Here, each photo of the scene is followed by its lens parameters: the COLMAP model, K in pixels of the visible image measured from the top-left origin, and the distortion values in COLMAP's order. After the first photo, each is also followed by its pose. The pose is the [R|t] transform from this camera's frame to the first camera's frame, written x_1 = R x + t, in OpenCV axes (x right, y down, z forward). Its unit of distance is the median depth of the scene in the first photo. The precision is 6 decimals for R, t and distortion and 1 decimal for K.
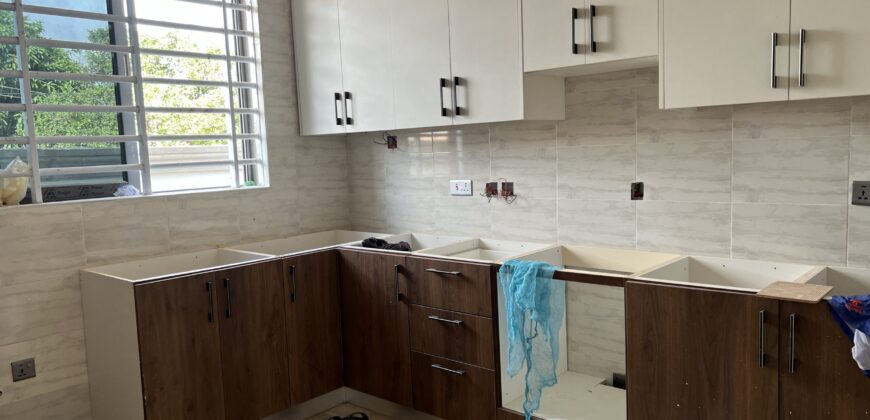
lens RADIAL K [[656.6, 0, 431.6], [0, 656.6, 214.6], [0, 0, 1]] dist [0.064619, -0.089823]
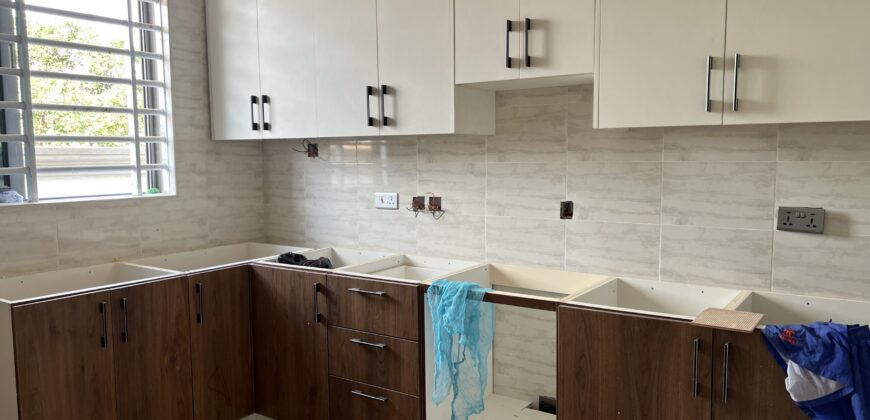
lens RADIAL K [[656.6, 0, 431.6], [0, 656.6, 214.6], [0, 0, 1]] dist [0.064619, -0.089823]
pose [[0.992054, 0.019091, 0.124360, -0.009114], [-0.017877, 0.999781, -0.010868, -0.014254], [-0.124540, 0.008558, 0.992178, 0.053487]]
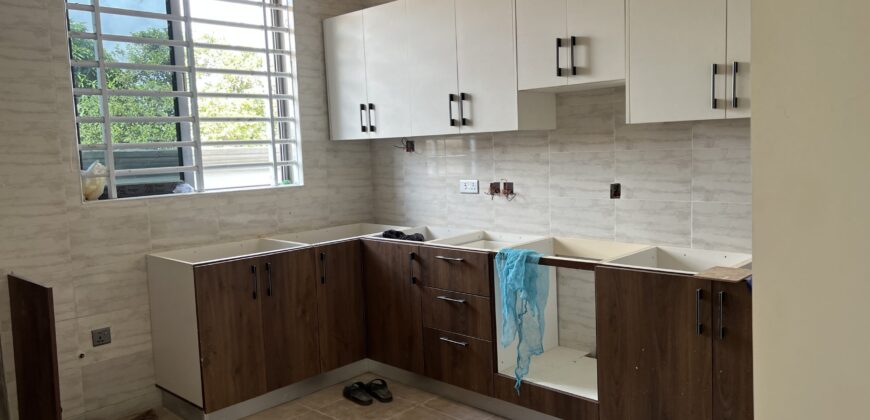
lens RADIAL K [[653.9, 0, 435.0], [0, 653.9, 210.0], [0, 0, 1]] dist [0.098562, -0.162203]
pose [[0.999238, 0.005519, -0.038643, 0.035473], [-0.005496, 0.999985, 0.000689, -0.000992], [0.038646, -0.000477, 0.999253, -0.174168]]
